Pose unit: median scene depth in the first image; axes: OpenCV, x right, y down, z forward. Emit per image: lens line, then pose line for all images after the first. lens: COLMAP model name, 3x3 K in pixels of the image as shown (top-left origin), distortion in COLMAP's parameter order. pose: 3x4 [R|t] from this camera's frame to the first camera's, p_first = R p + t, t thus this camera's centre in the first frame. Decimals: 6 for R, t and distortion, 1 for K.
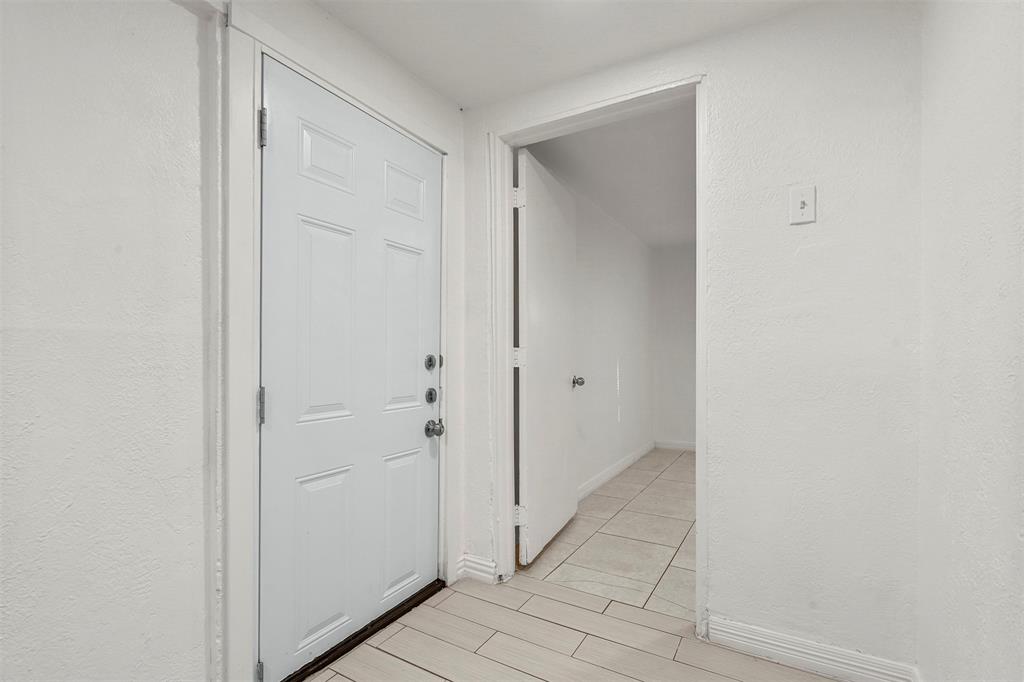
lens RADIAL K [[465.1, 0, 507.7], [0, 465.1, 355.6], [0, 0, 1]] dist [0.000305, 0.000114]
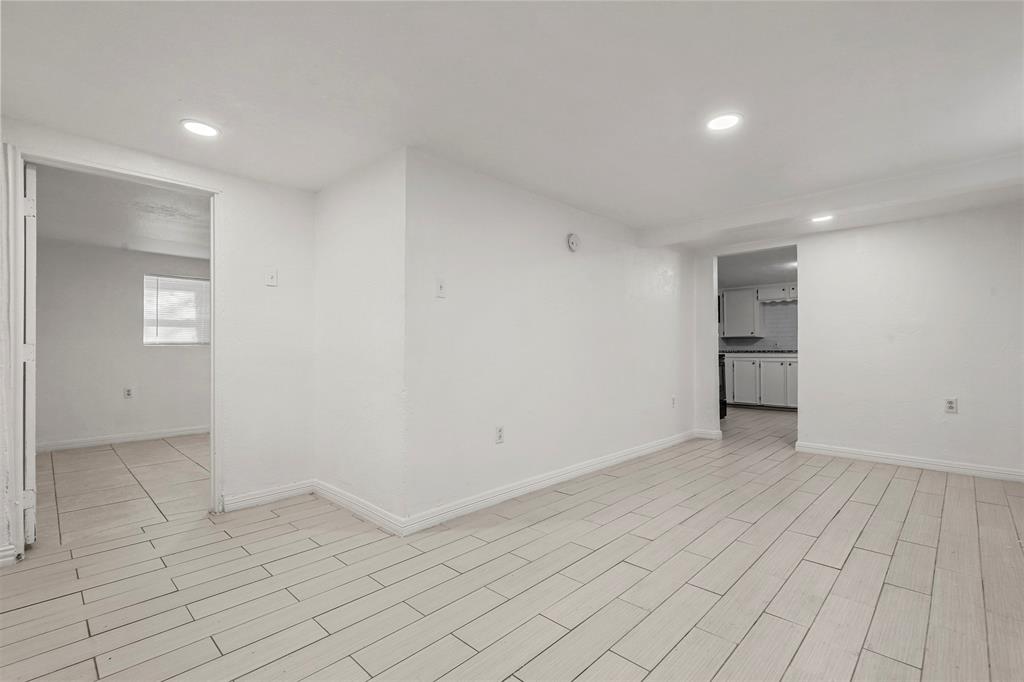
lens RADIAL K [[464.5, 0, 511.8], [0, 464.5, 344.9], [0, 0, 1]] dist [0.000106, -0.000169]
pose [[0.228819, 0.010782, 0.973409, -0.877653], [0.006822, 0.999896, -0.012679, 0.007851], [-0.973445, 0.009542, 0.228721, -0.395686]]
